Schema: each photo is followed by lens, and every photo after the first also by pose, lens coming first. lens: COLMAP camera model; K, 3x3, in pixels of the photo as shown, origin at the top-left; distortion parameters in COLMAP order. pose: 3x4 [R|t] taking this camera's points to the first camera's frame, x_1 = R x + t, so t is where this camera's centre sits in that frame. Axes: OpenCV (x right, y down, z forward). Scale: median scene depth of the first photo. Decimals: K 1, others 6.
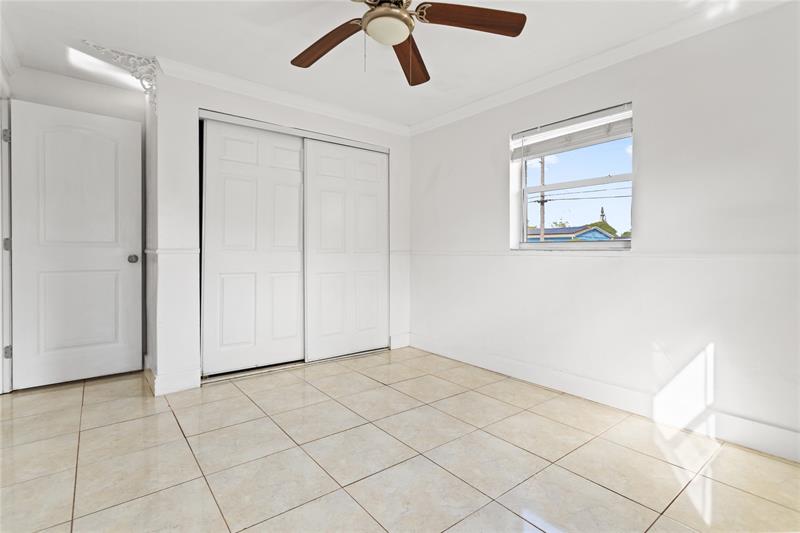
lens RADIAL K [[385.8, 0, 393.0], [0, 385.8, 252.7], [0, 0, 1]] dist [0.006677, -0.000836]
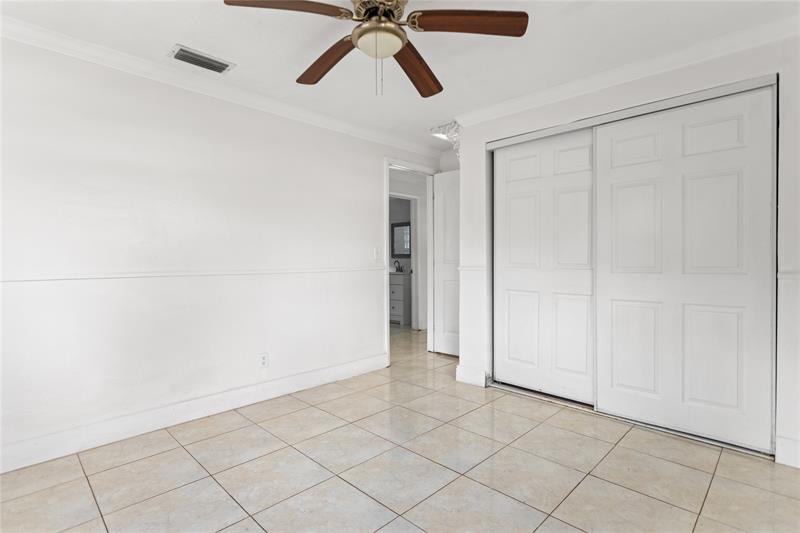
lens RADIAL K [[393.9, 0, 395.6], [0, 393.9, 266.5], [0, 0, 1]] dist [-0.001736, 0.001480]
pose [[0.131391, 0.012342, -0.991254, 0.597361], [0.000624, 0.999921, 0.012533, -0.024394], [0.991330, -0.002265, 0.131373, 0.568735]]
